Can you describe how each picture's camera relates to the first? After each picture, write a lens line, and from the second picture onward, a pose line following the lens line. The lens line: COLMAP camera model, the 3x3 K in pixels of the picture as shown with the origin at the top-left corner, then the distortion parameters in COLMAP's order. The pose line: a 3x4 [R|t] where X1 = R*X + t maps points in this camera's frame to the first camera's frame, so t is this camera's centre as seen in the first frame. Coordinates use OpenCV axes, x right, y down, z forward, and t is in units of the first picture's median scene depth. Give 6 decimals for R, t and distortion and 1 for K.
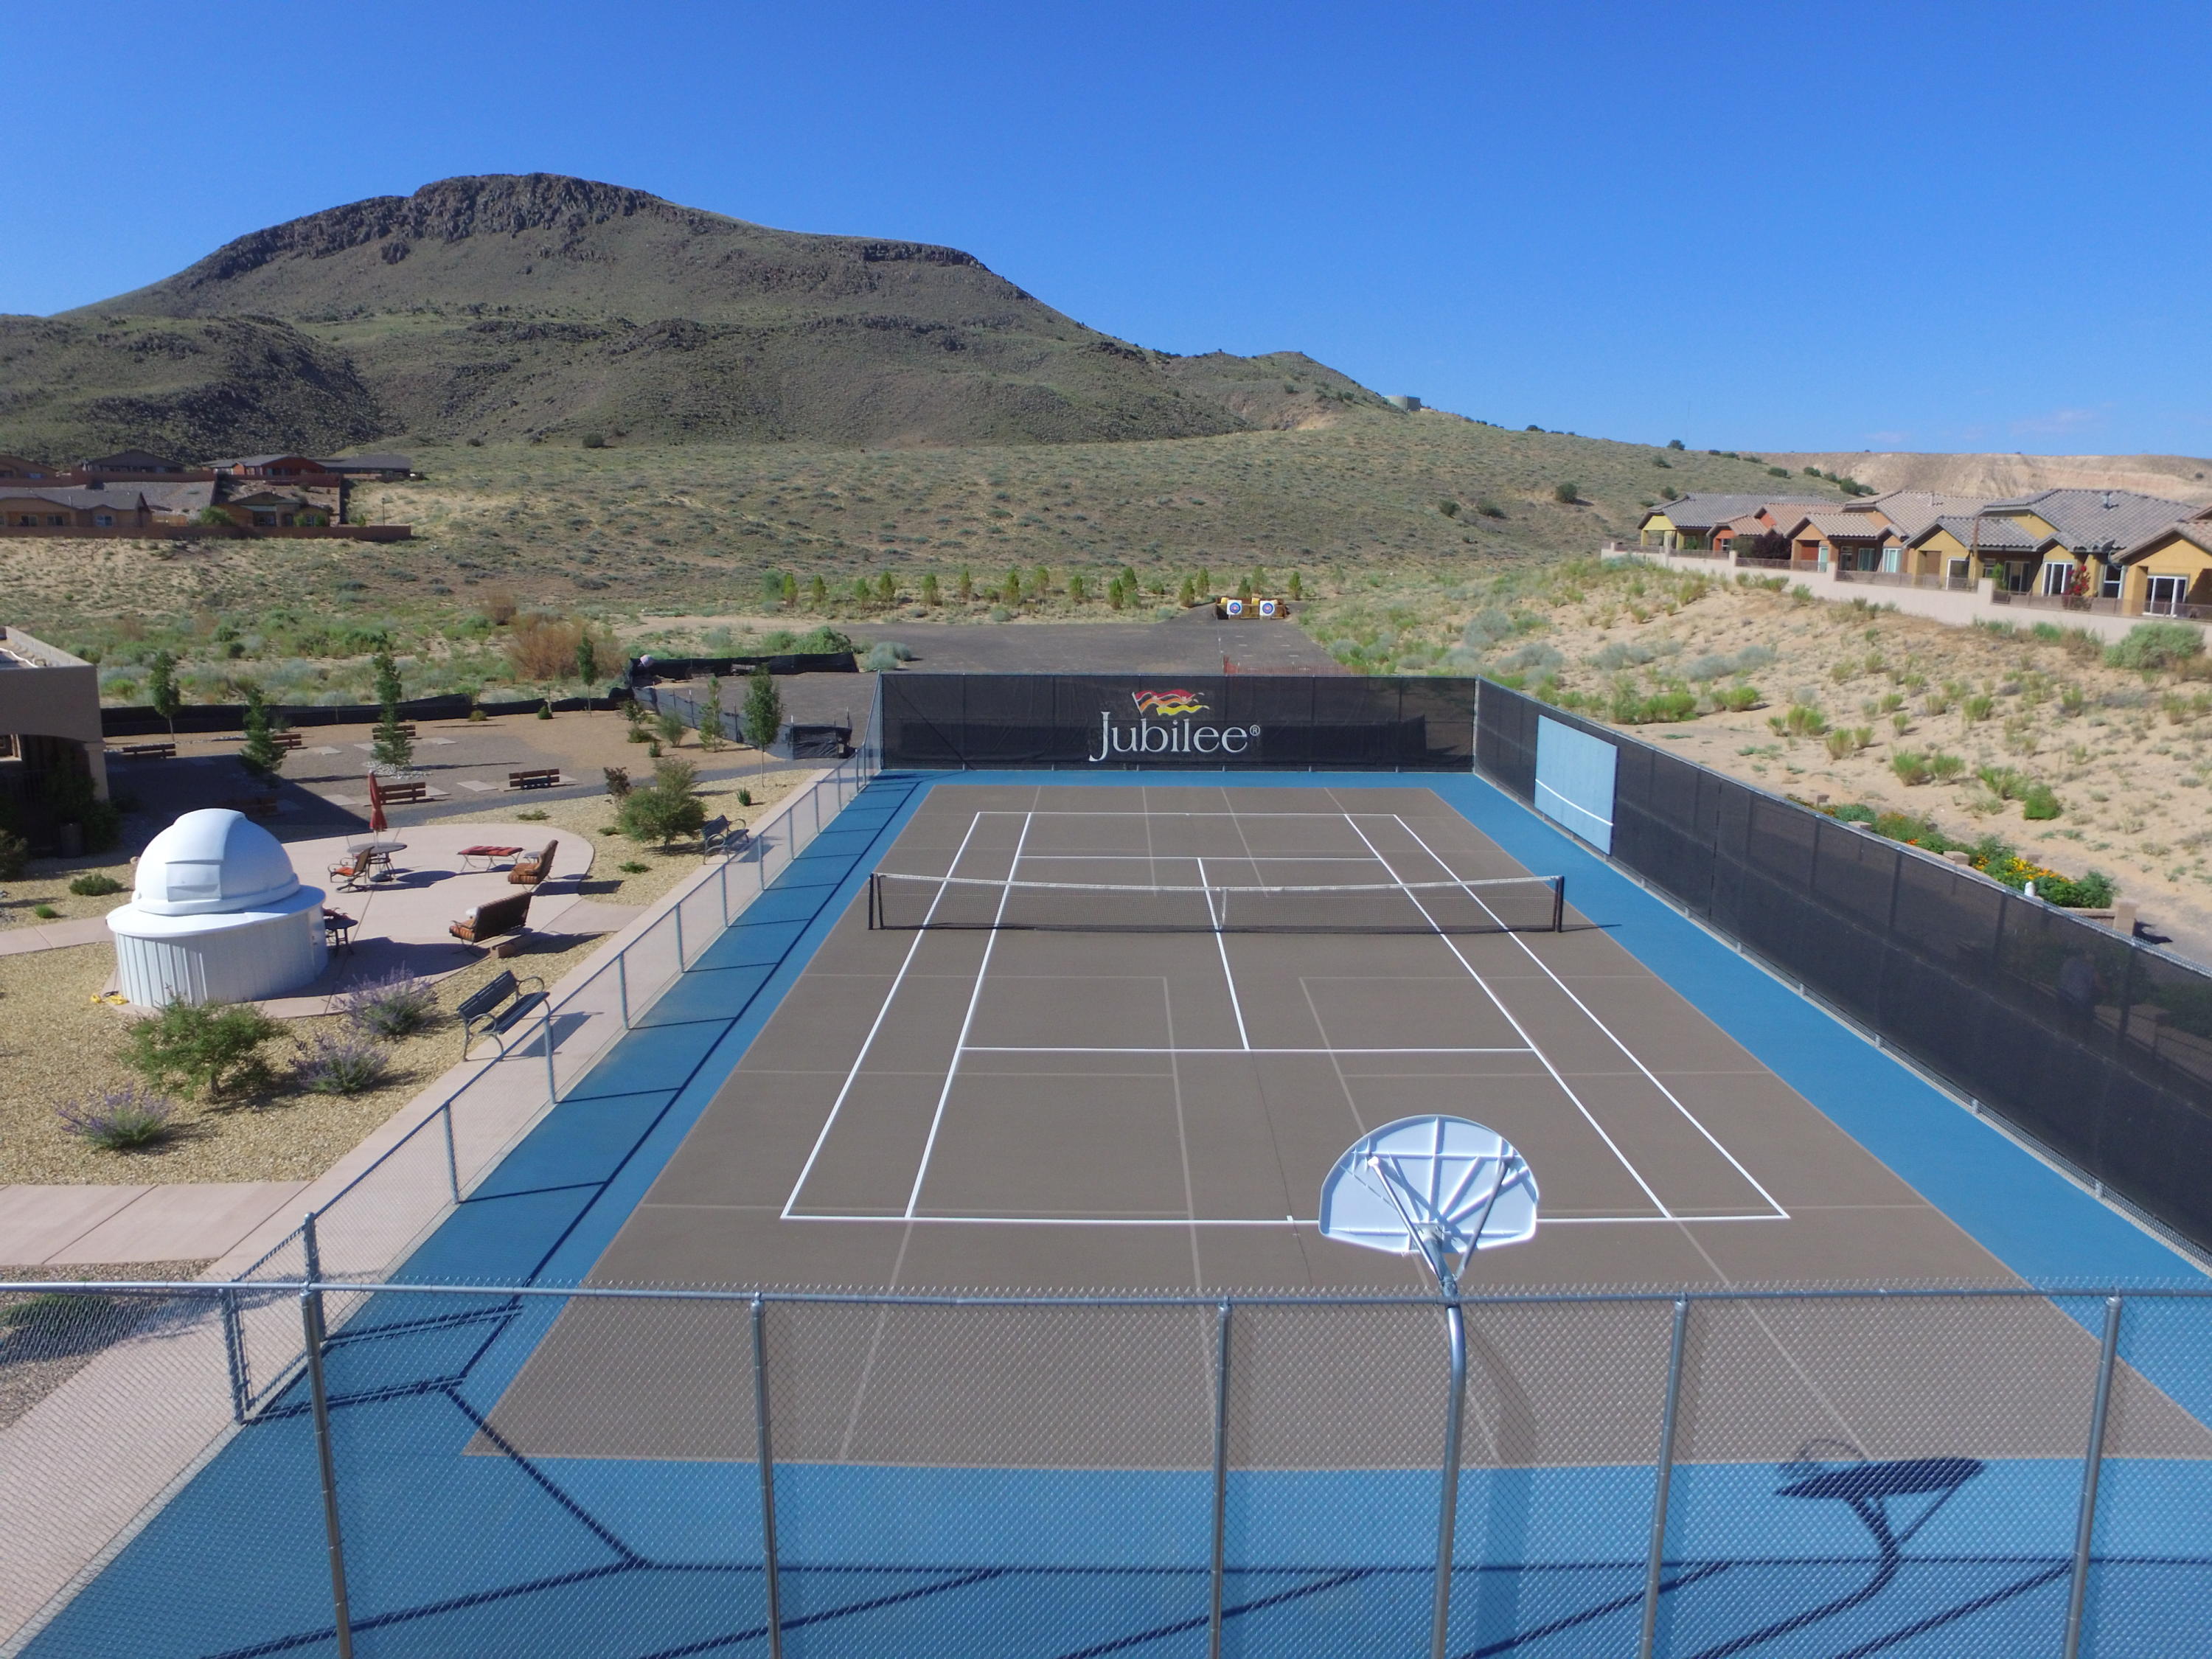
lens RADIAL K [[1496.5, 0, 1105.6], [0, 1496.5, 820.4], [0, 0, 1]] dist [-0.128823, 0.094289]
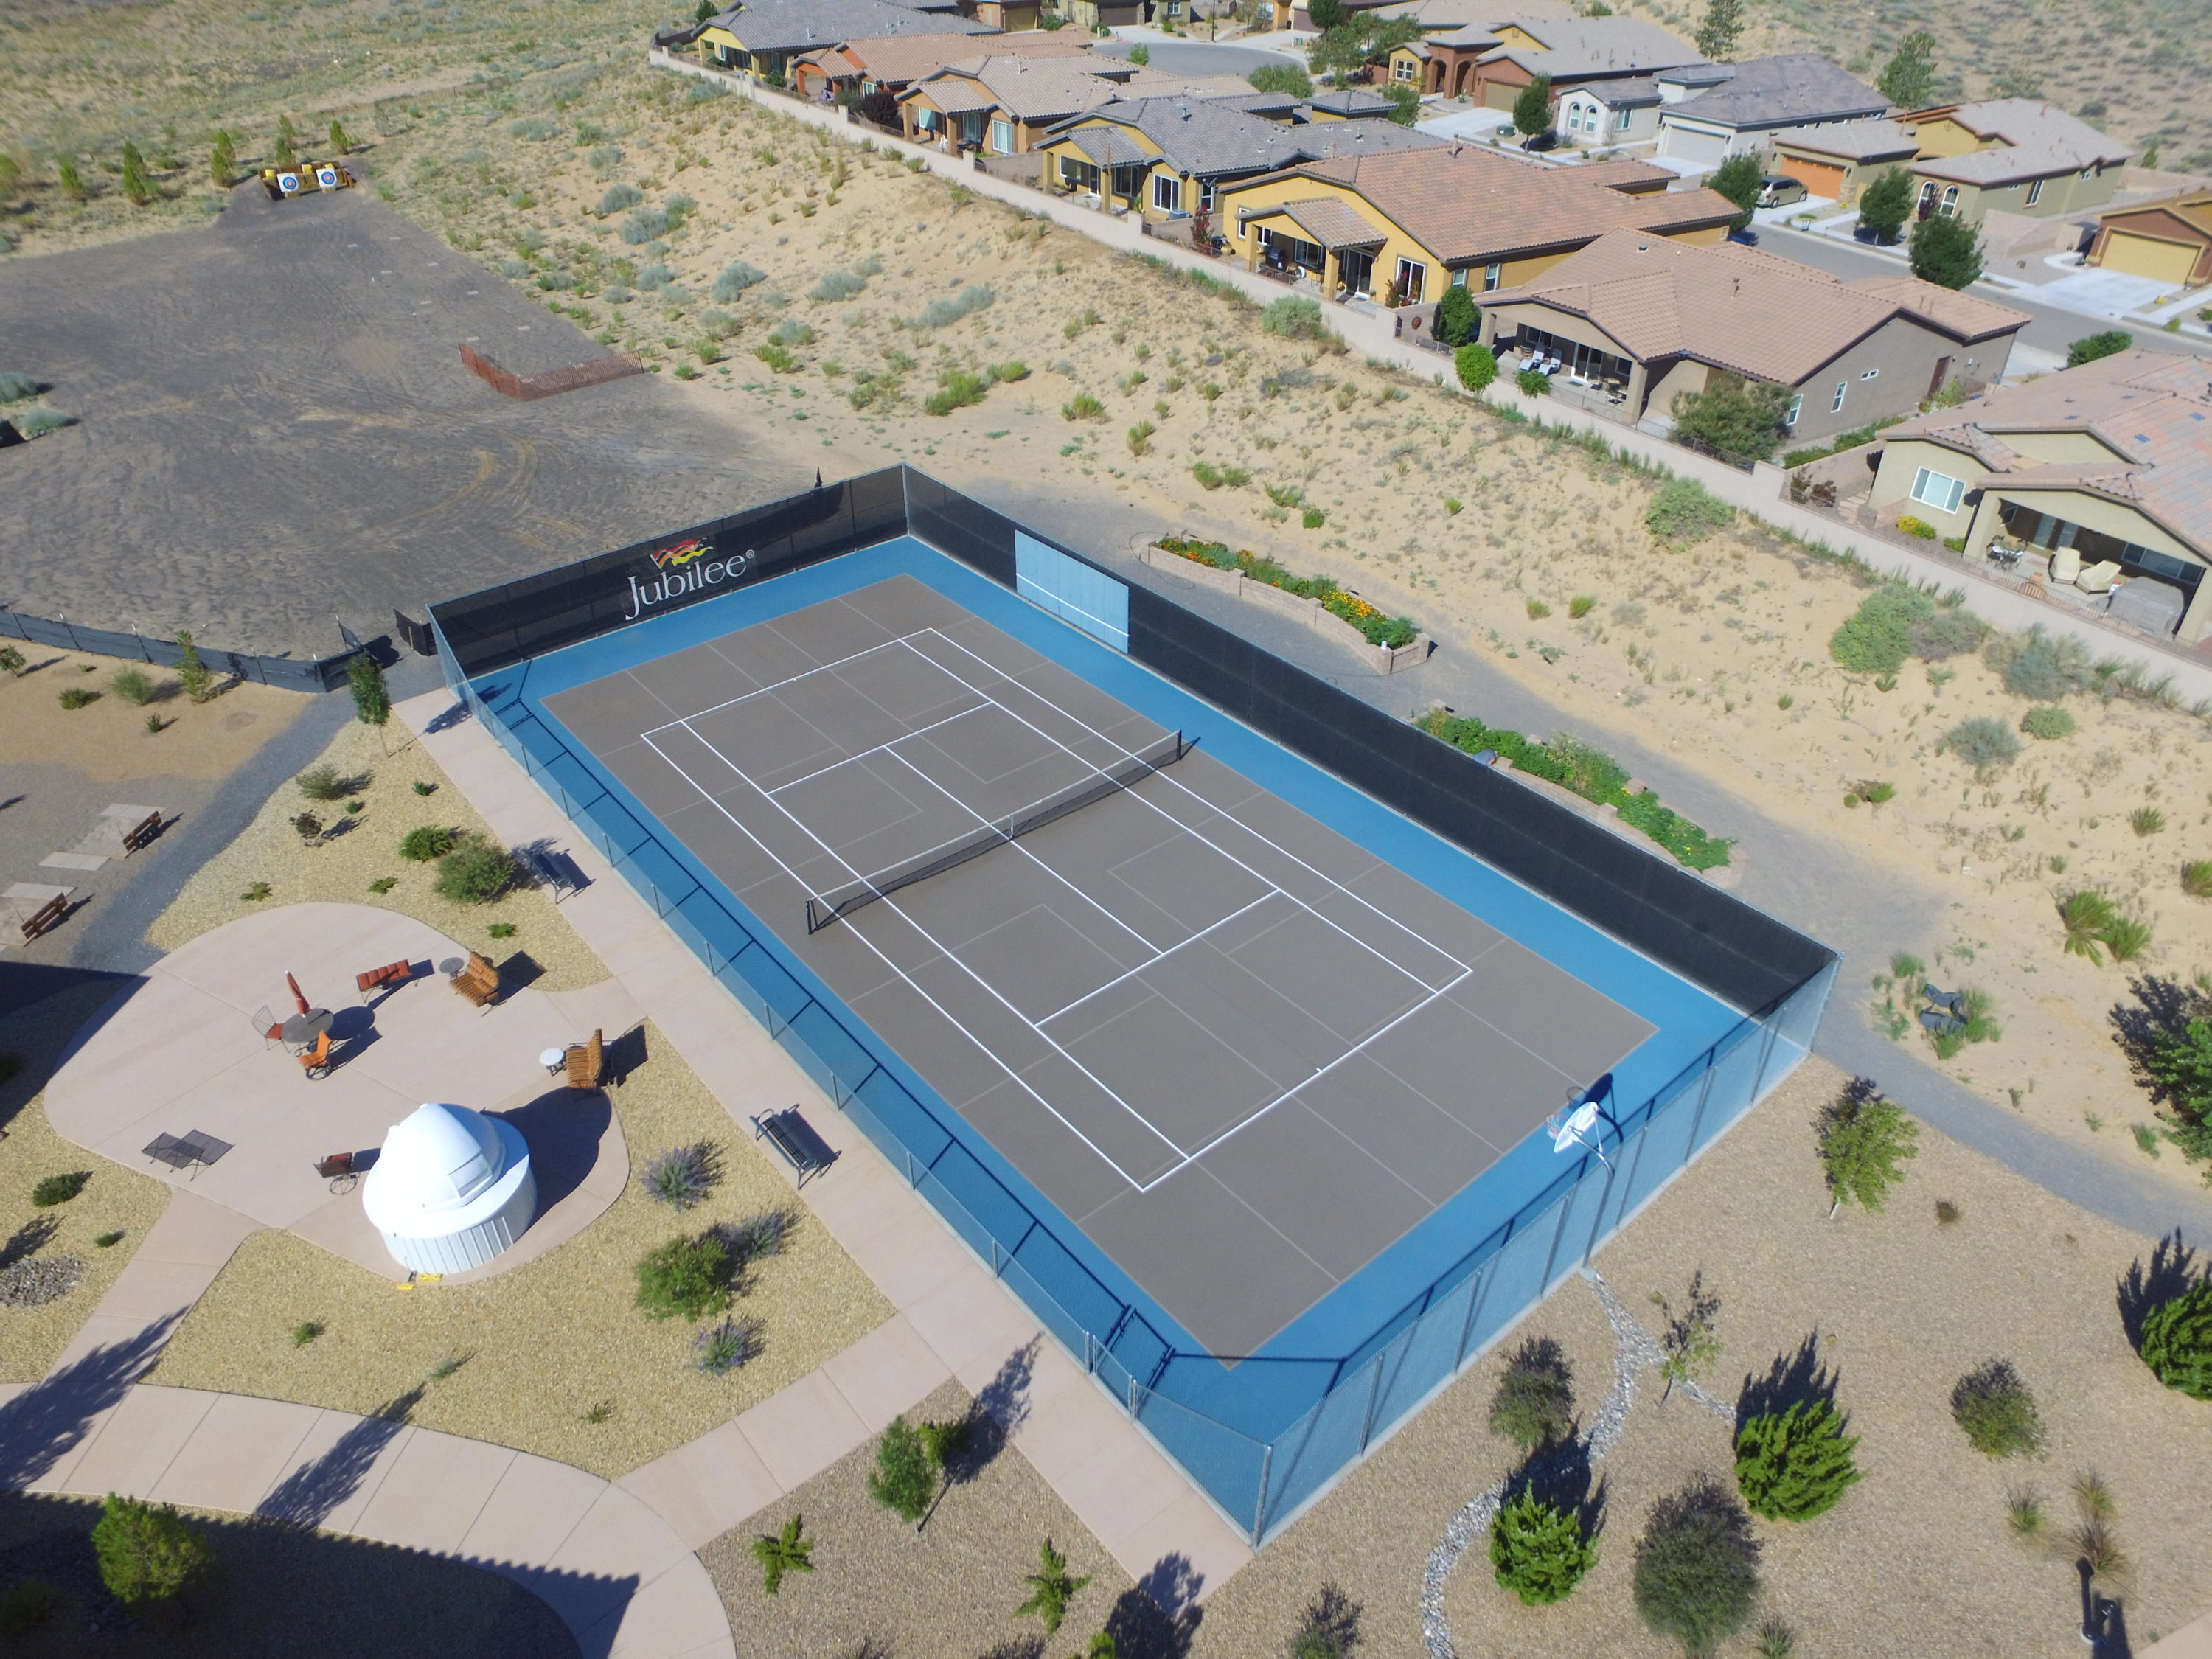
lens RADIAL K [[1496.5, 0, 1105.6], [0, 1496.5, 820.4], [0, 0, 1]] dist [-0.128823, 0.094289]
pose [[0.762814, -0.374963, 0.526800, -0.384553], [0.125667, 0.885133, 0.448048, -0.365272], [-0.634289, -0.275575, 0.722313, -0.087706]]
